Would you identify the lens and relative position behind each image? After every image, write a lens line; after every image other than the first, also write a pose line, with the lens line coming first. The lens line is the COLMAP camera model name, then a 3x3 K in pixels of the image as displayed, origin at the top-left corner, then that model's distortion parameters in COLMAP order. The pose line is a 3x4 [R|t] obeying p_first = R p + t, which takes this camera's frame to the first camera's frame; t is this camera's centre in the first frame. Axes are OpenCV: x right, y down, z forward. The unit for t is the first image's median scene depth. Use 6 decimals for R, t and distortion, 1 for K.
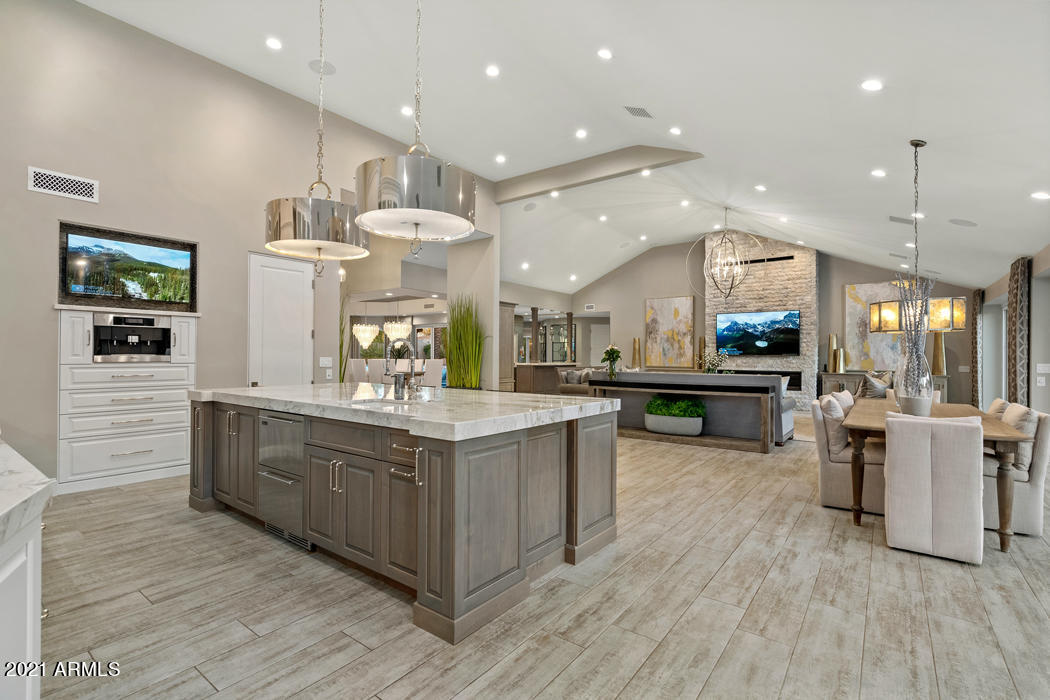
lens RADIAL K [[480.9, 0, 525.0], [0, 480.9, 350.0], [0, 0, 1]] dist [0.001575, 0.000230]
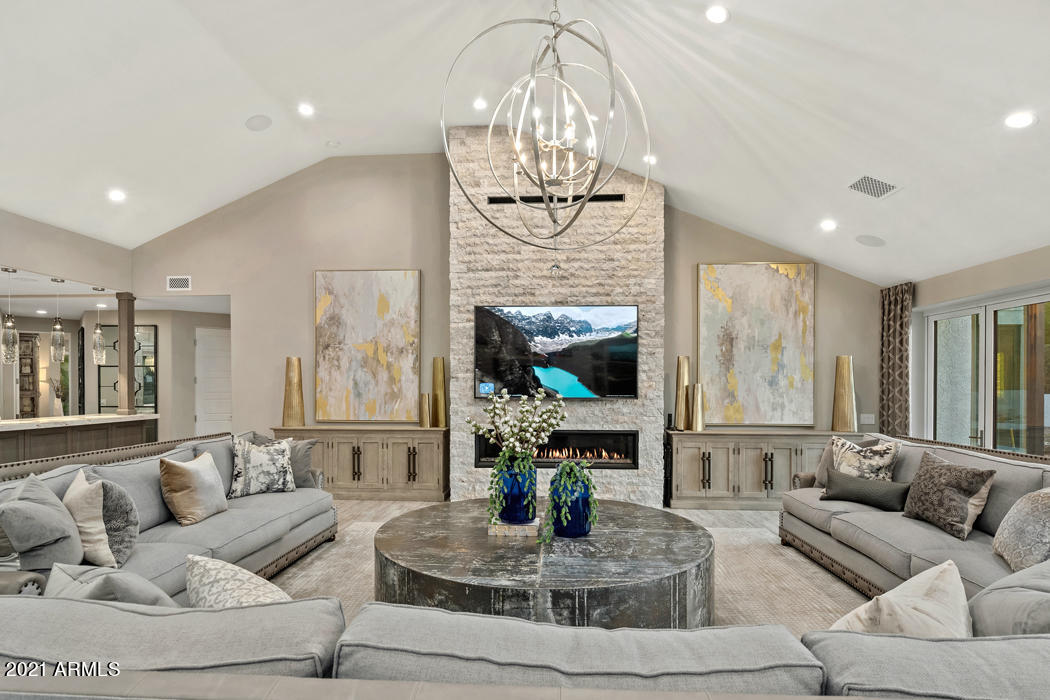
lens RADIAL K [[557.6, 0, 522.6], [0, 557.6, 388.2], [0, 0, 1]] dist [0.001889, 0.000456]
pose [[0.831686, -0.007528, 0.555195, 0.137757], [-0.002970, 0.999833, 0.018006, -0.007475], [-0.555238, -0.016624, 0.831525, 0.515636]]
